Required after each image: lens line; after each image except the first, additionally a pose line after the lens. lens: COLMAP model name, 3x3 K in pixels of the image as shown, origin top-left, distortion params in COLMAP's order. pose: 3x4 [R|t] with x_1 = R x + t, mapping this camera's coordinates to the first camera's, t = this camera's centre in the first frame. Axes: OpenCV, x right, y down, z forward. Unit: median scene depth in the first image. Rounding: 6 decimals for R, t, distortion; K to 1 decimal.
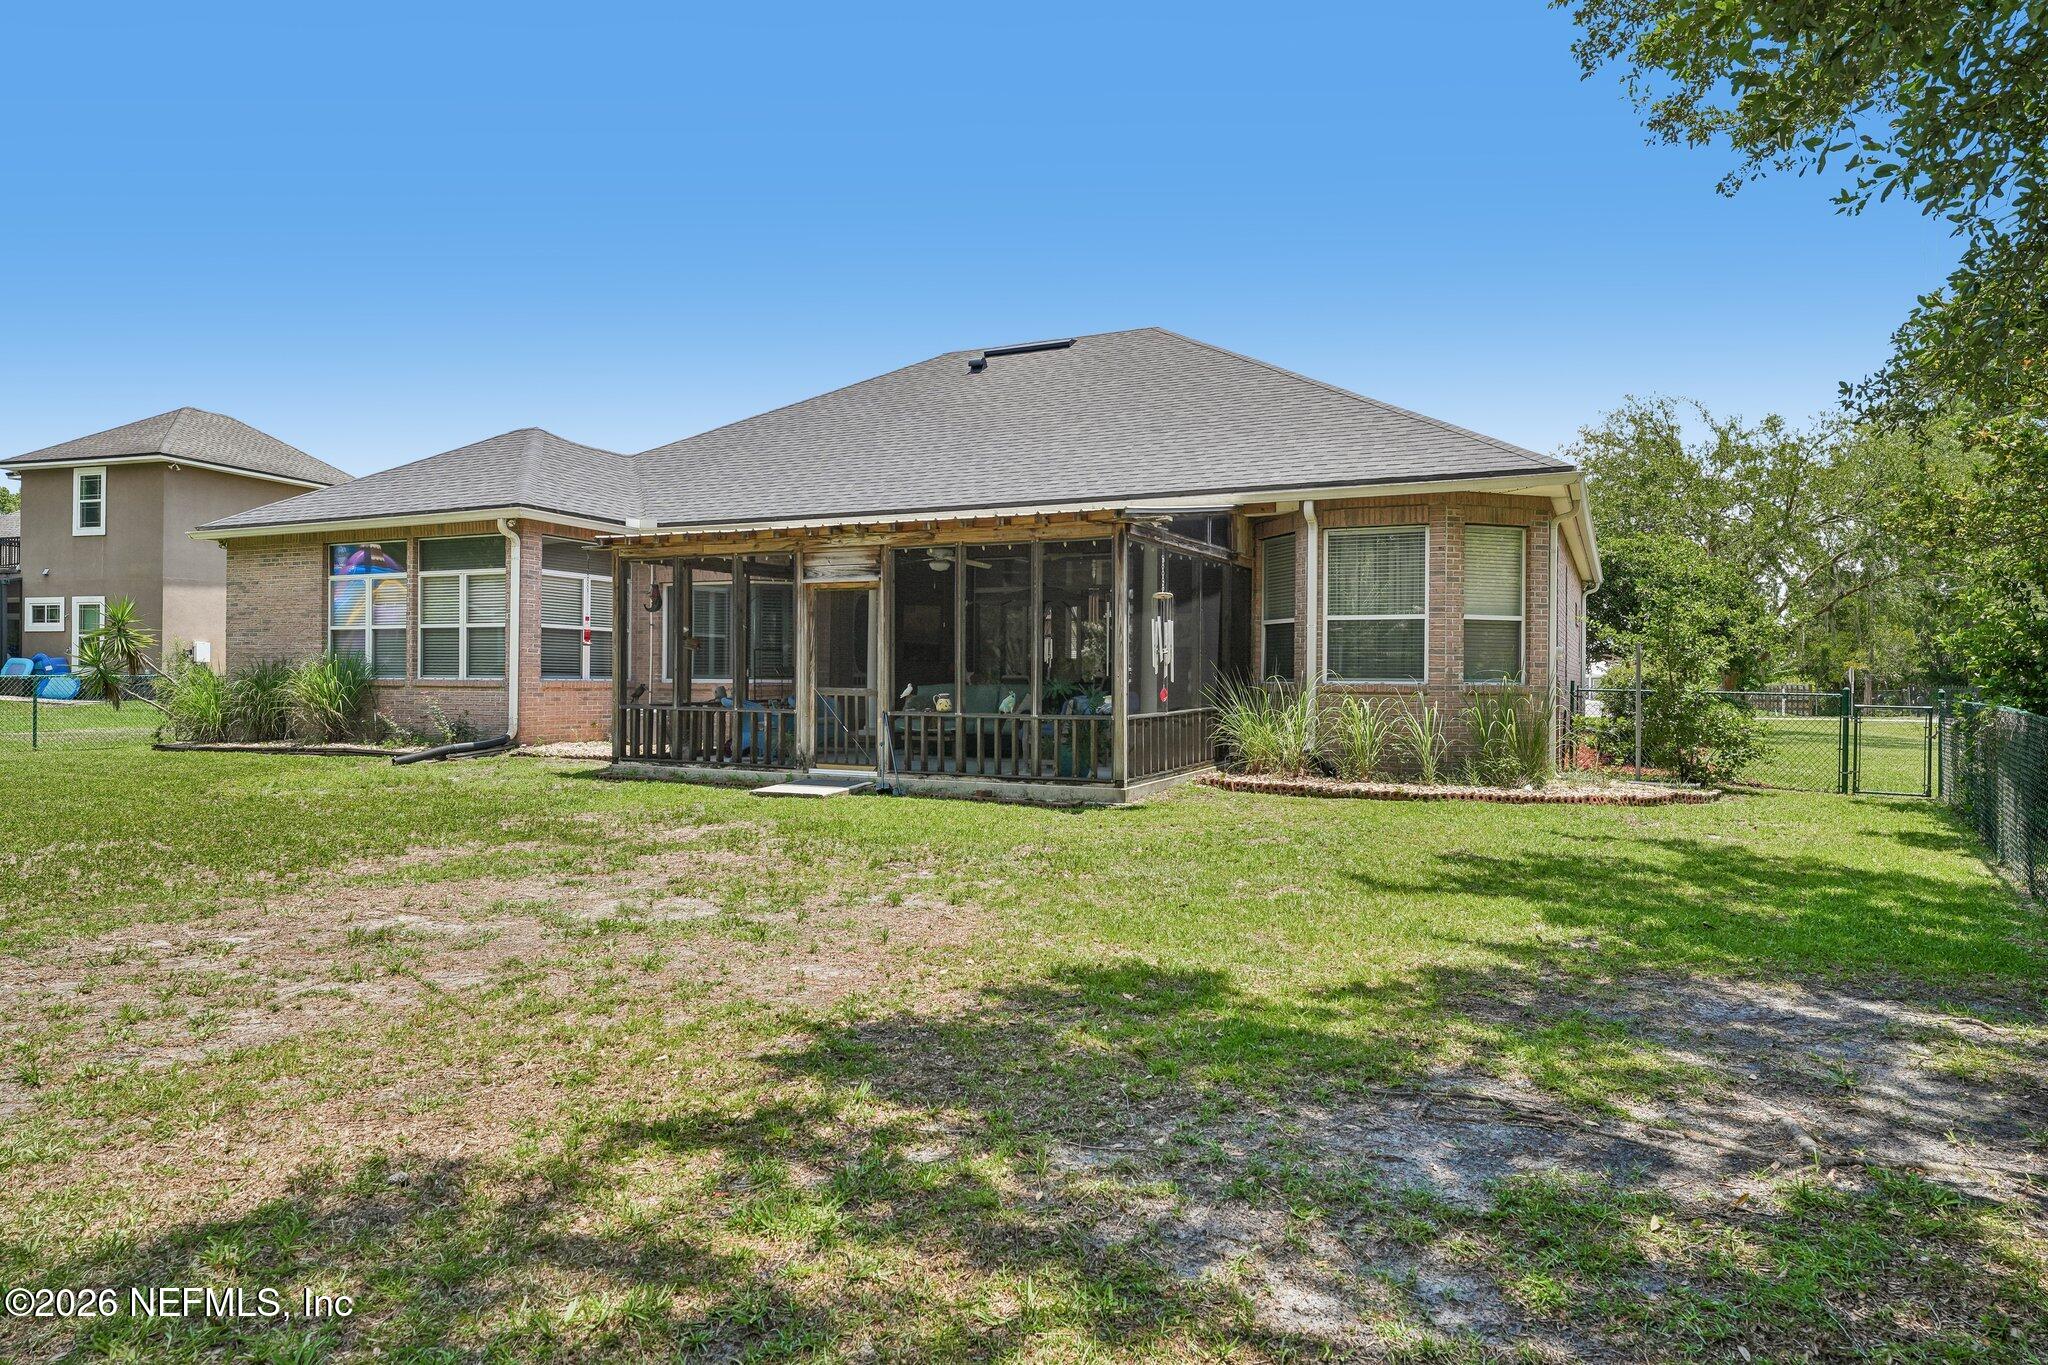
lens RADIAL K [[1270.2, 0, 1024.6], [0, 1270.2, 684.8], [0, 0, 1]] dist [0.012278, 0.001333]
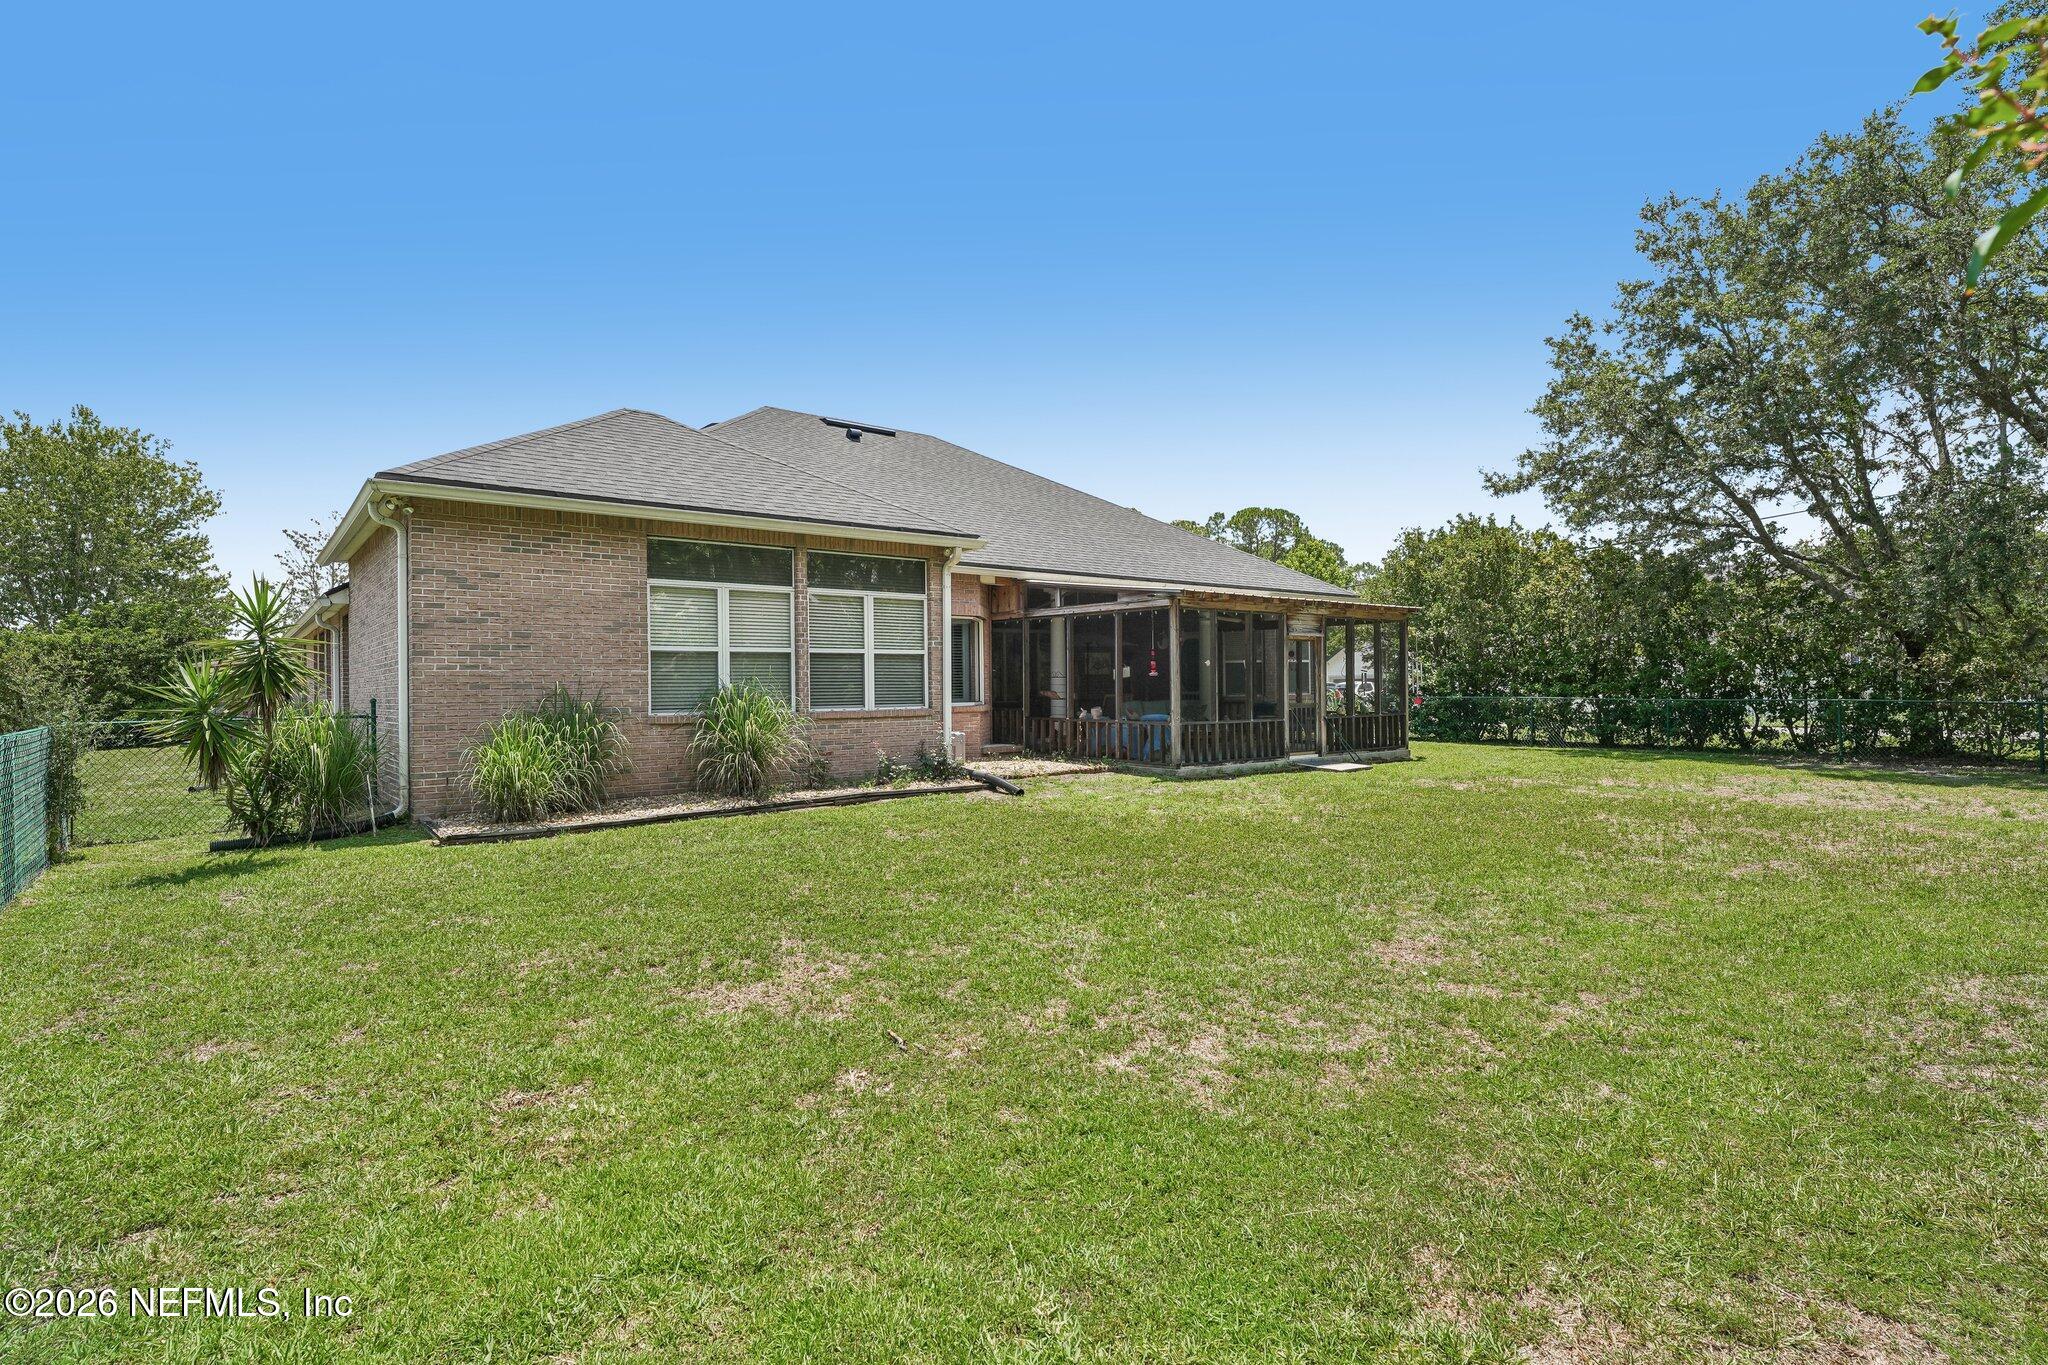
lens RADIAL K [[991.2, 0, 1020.3], [0, 991.2, 685.1], [0, 0, 1]] dist [0.000685, 0.000018]
pose [[0.419979, -0.012460, 0.907448, -1.036917], [0.016083, 0.999851, 0.006285, -0.024612], [-0.907391, 0.011955, 0.420117, 0.592373]]
